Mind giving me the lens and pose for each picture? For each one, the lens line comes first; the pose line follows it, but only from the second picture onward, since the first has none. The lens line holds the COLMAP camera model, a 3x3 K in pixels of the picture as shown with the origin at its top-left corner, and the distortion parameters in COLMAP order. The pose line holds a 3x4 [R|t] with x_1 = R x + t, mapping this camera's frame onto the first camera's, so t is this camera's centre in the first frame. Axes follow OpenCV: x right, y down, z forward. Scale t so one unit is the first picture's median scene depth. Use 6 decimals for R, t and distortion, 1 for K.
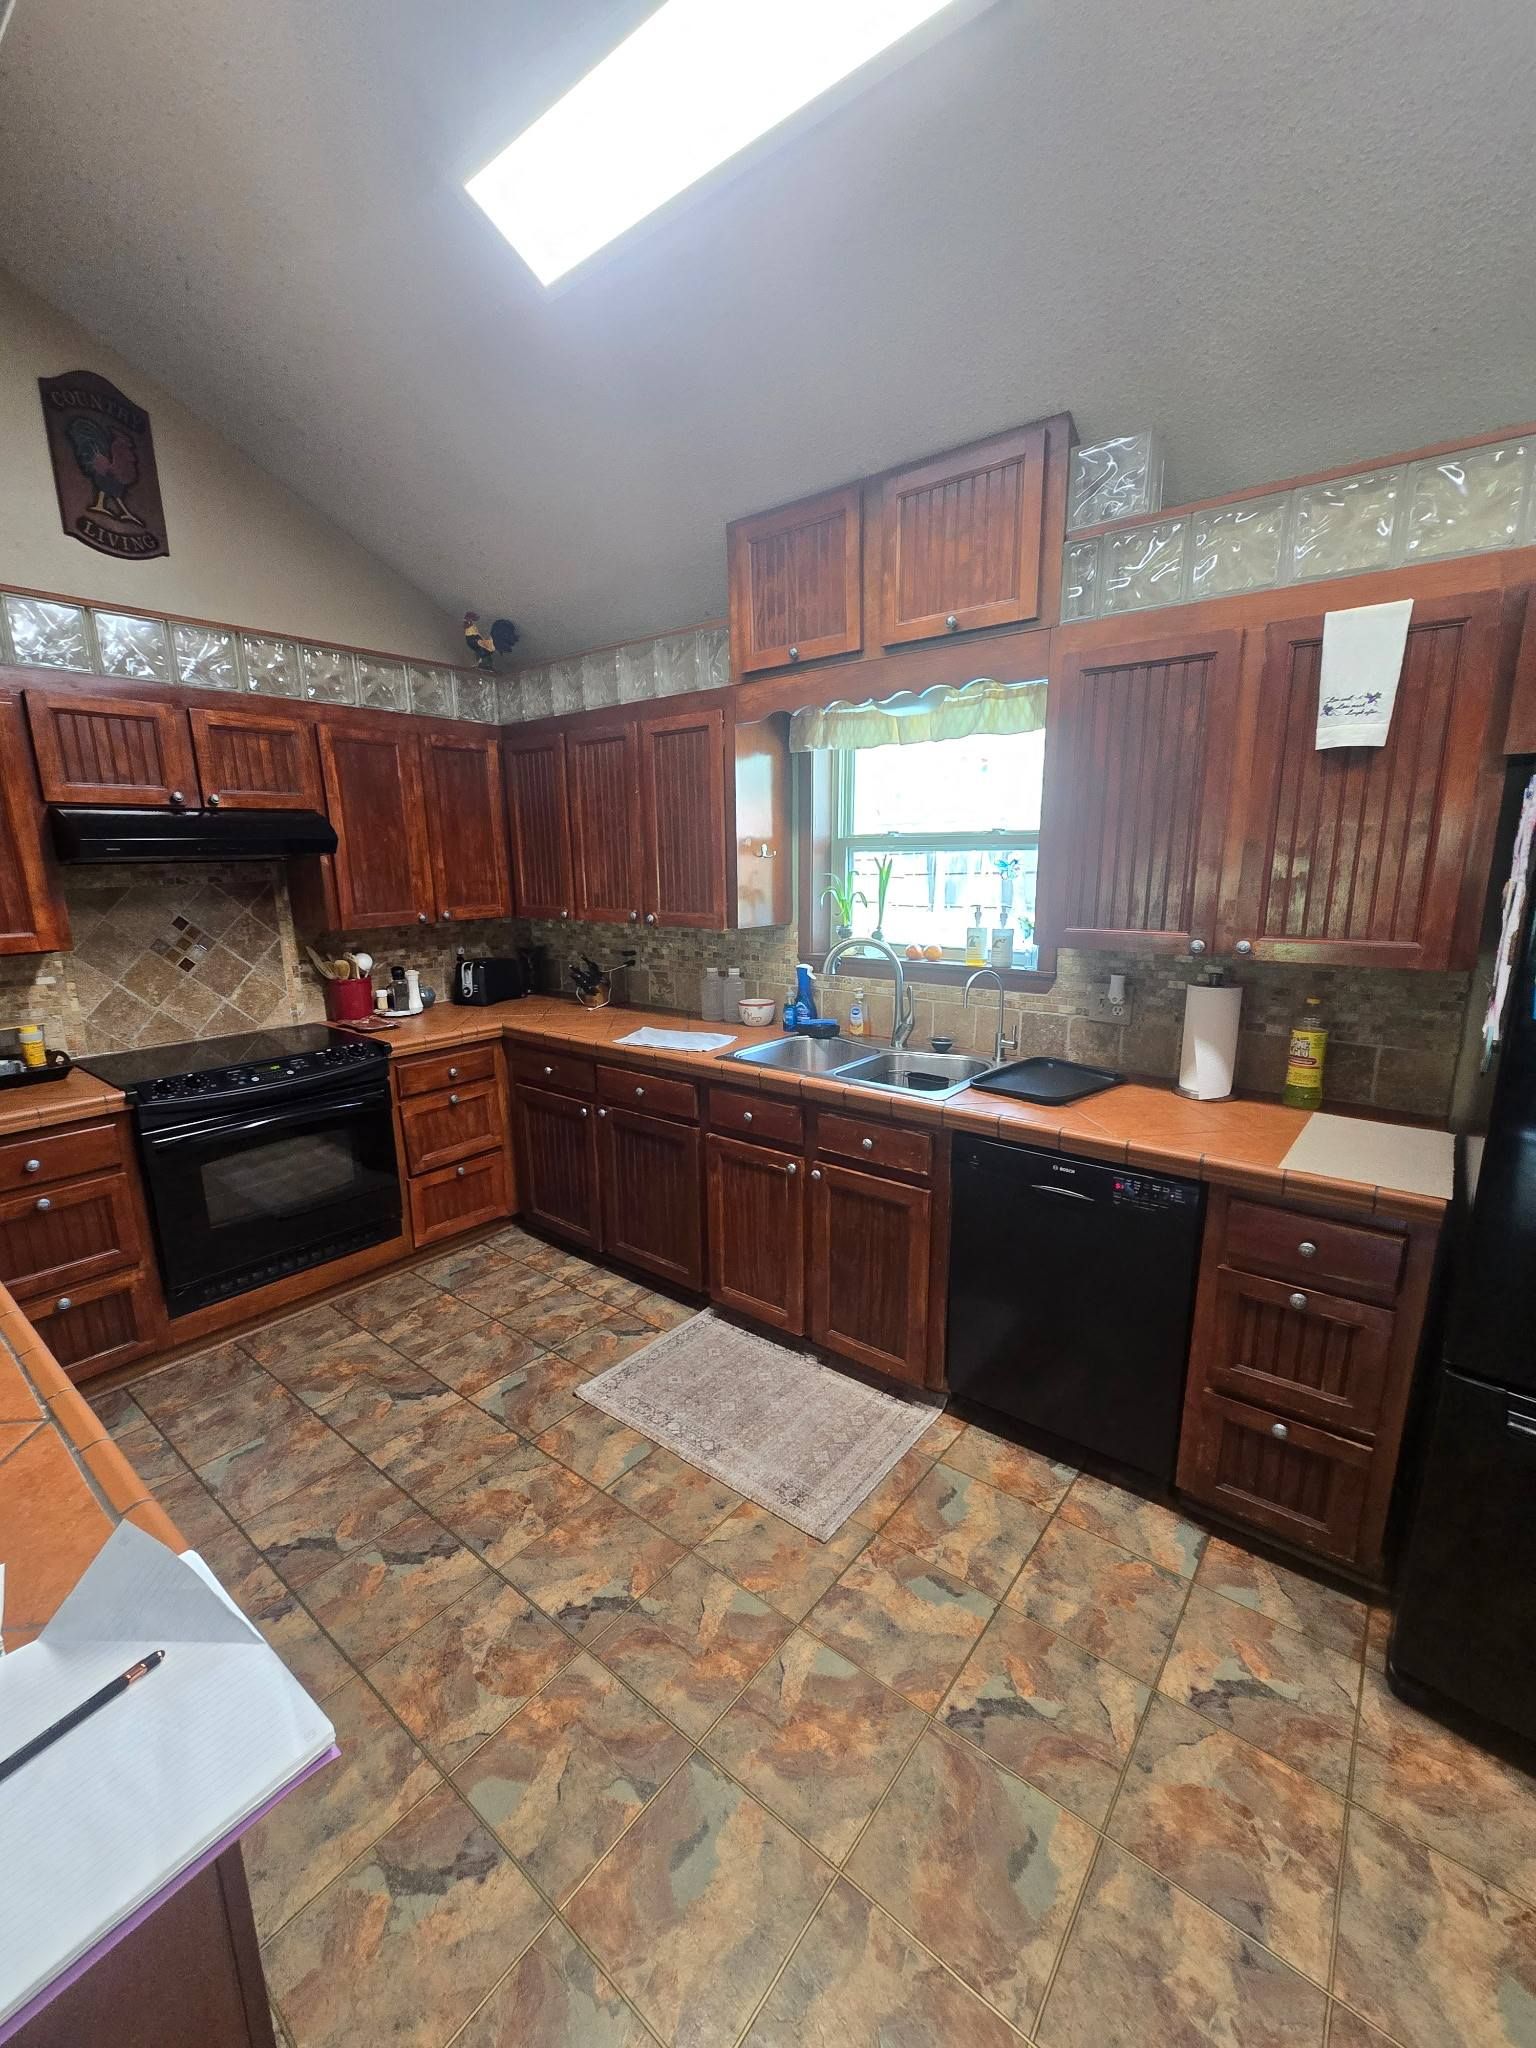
lens RADIAL K [[839.9, 0, 767.0], [0, 839.9, 1037.5], [0, 0, 1]] dist [-0.008656, 0.004050]
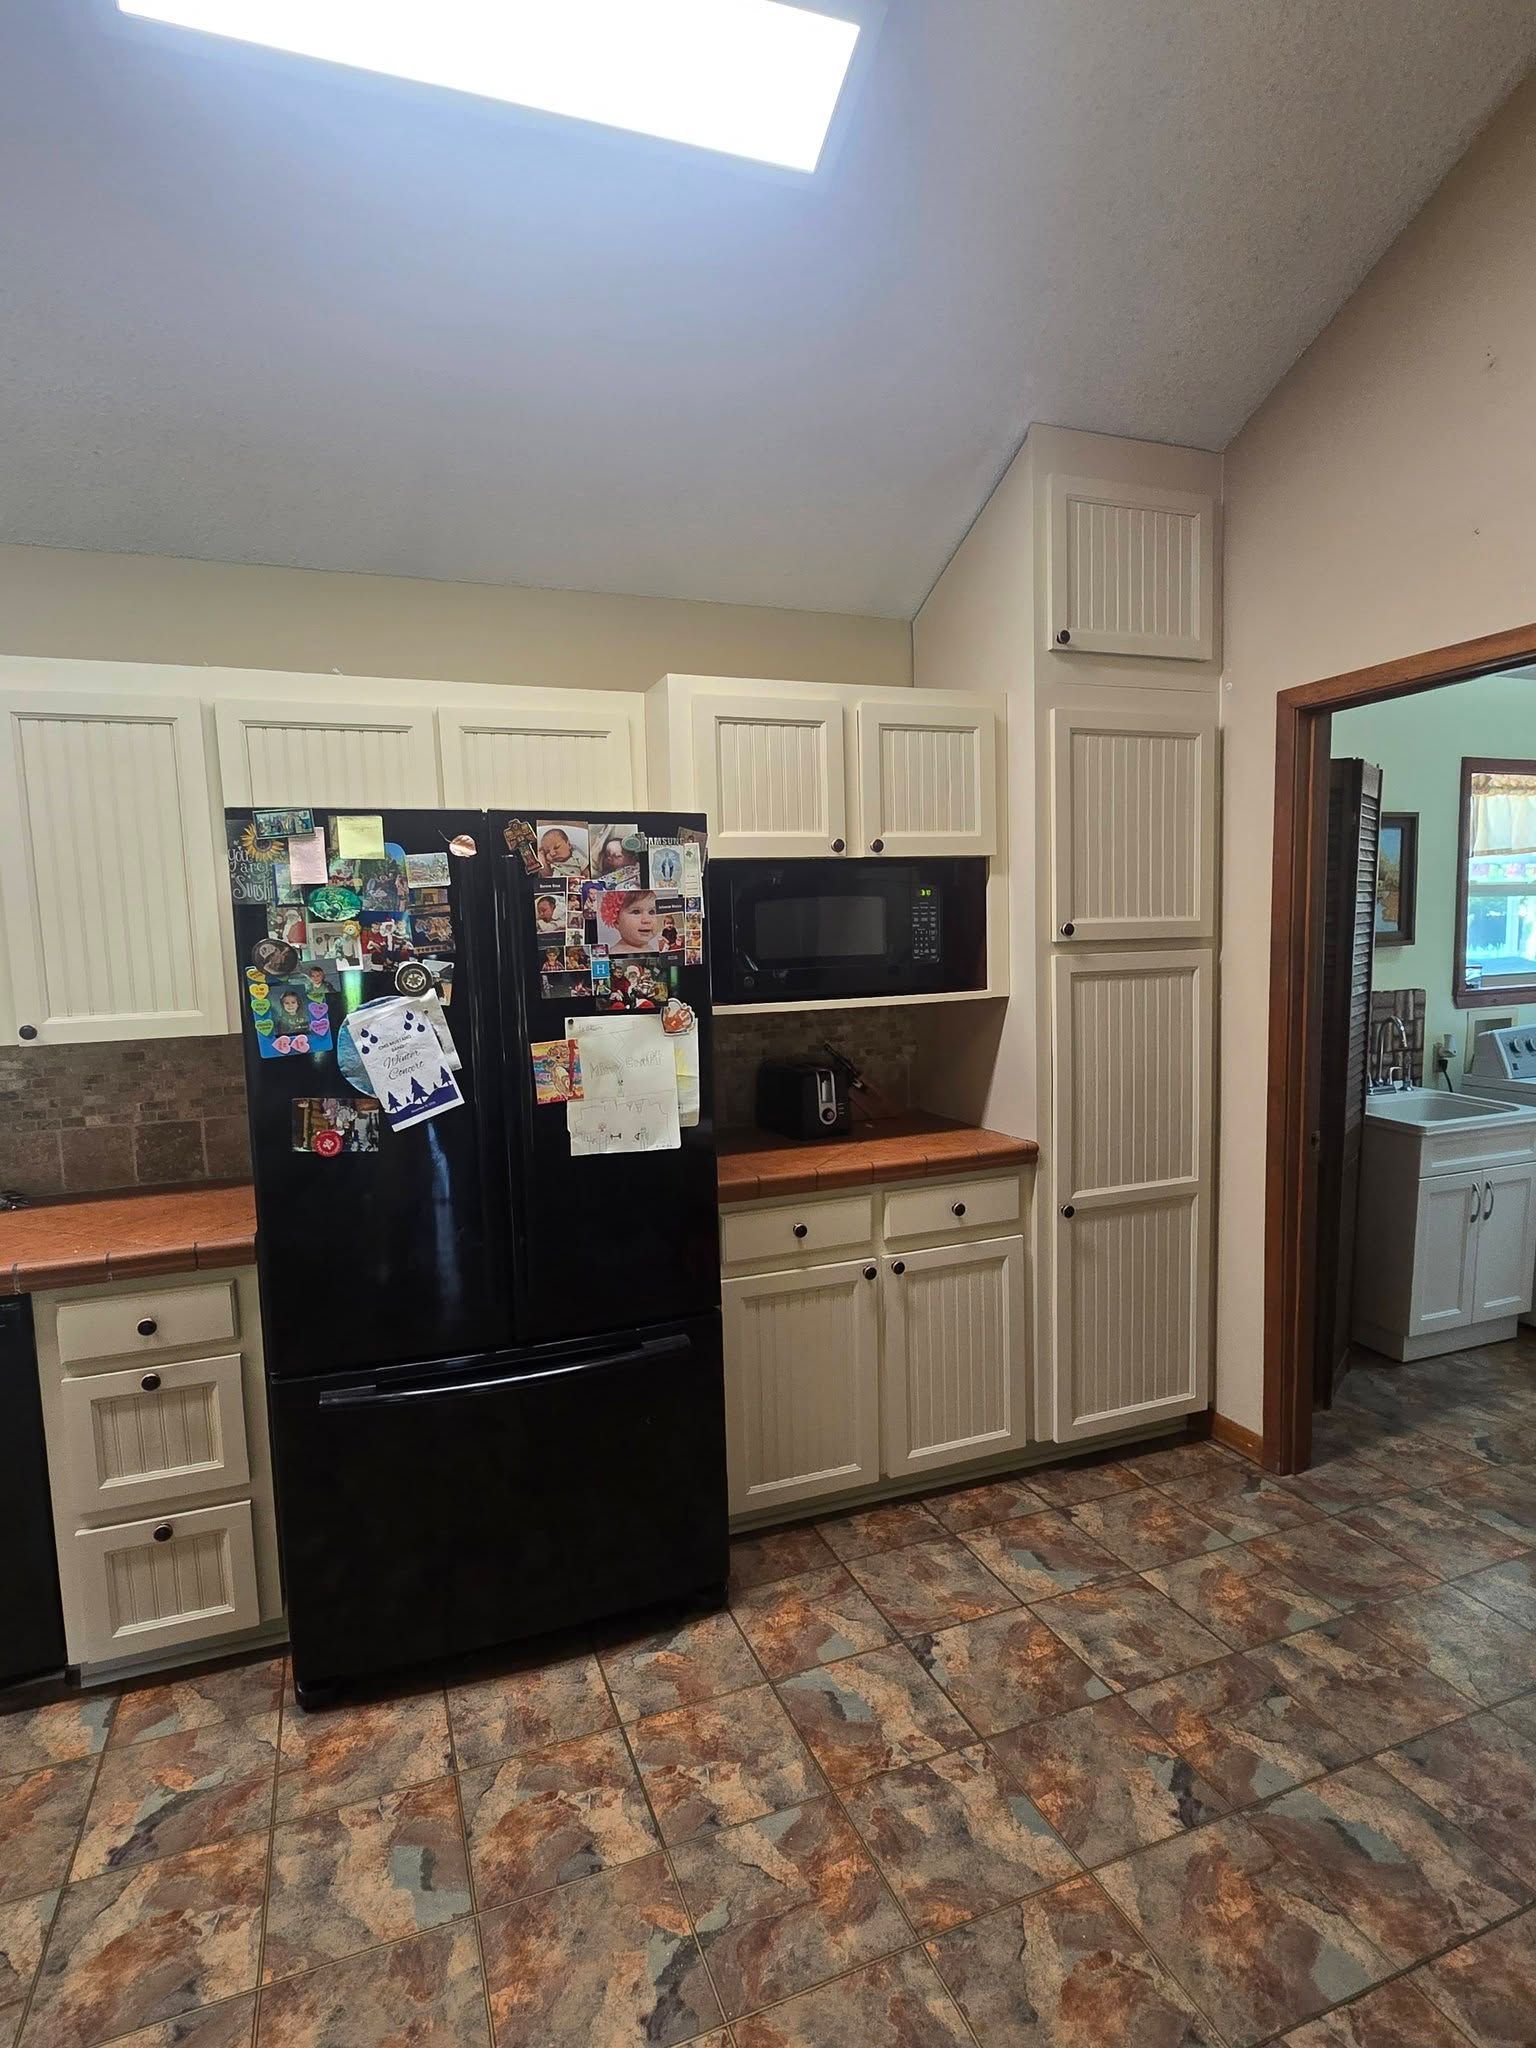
lens RADIAL K [[1071.0, 0, 751.6], [0, 1071.0, 1044.2], [0, 0, 1]] dist [-0.003831, 0.001535]
pose [[0.505075, -0.097824, 0.857514, -0.024995], [0.204102, 0.978912, -0.008543, 0.067540], [-0.838595, 0.179335, 0.514390, -0.223146]]
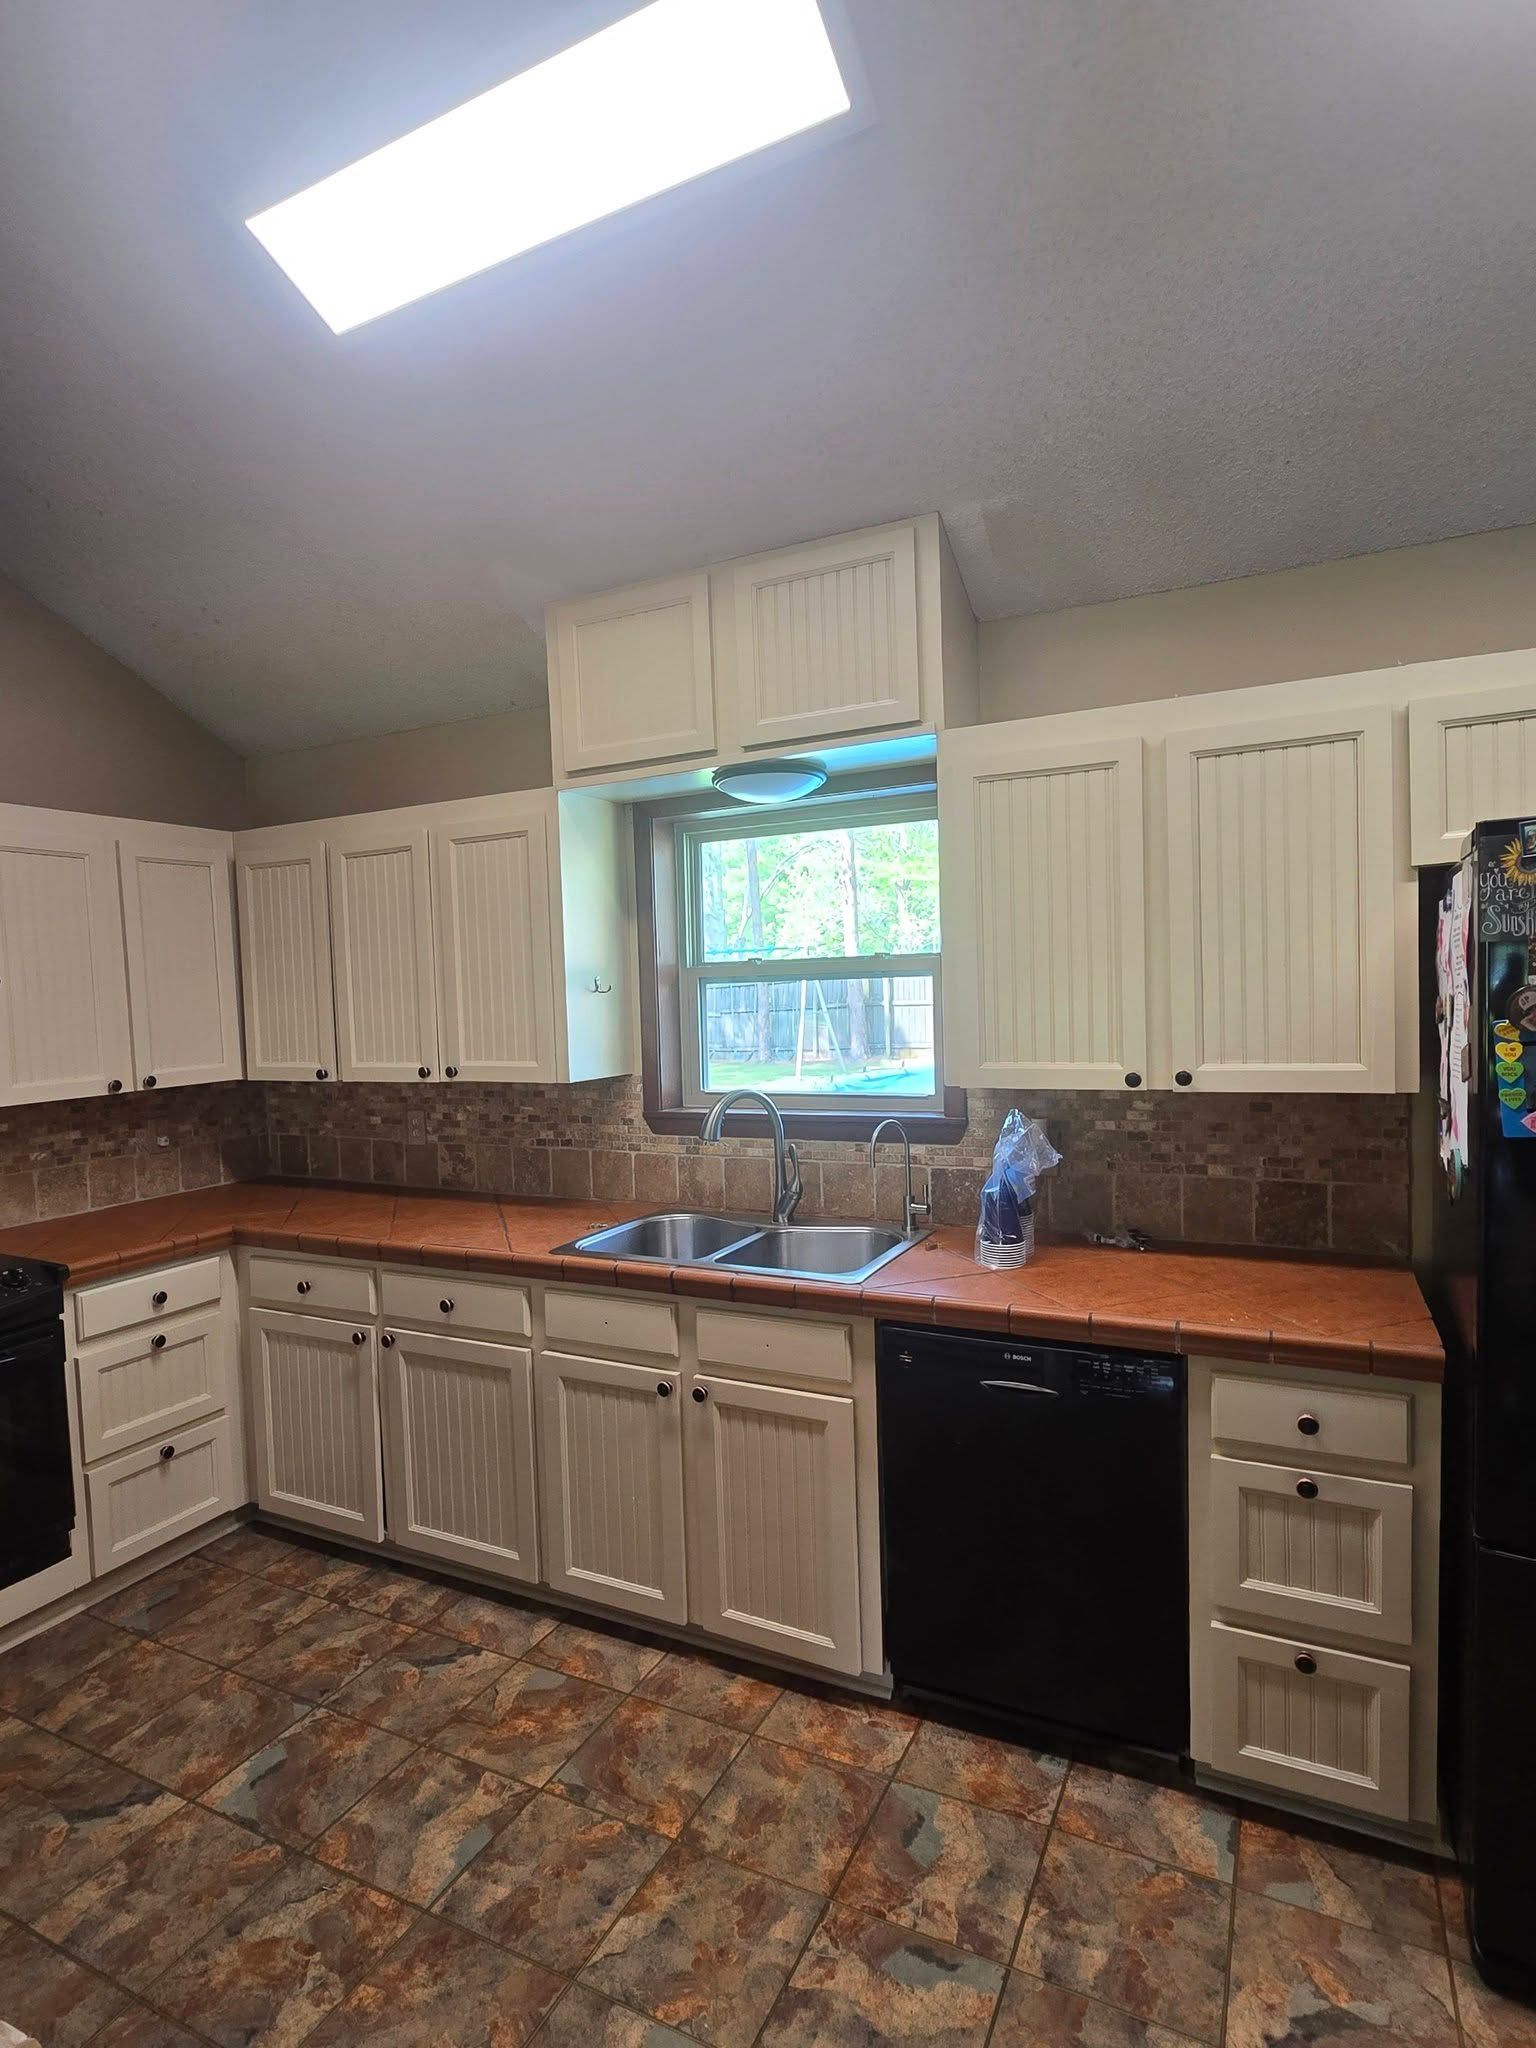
lens RADIAL K [[1071.0, 0, 765.1], [0, 1071.0, 1043.0], [0, 0, 1]] dist [-0.003831, 0.001535]
pose [[0.978206, -0.031656, 0.205210, -0.082352], [0.065363, 0.985012, -0.159623, 0.006815], [-0.197081, 0.169557, 0.965614, -0.005459]]
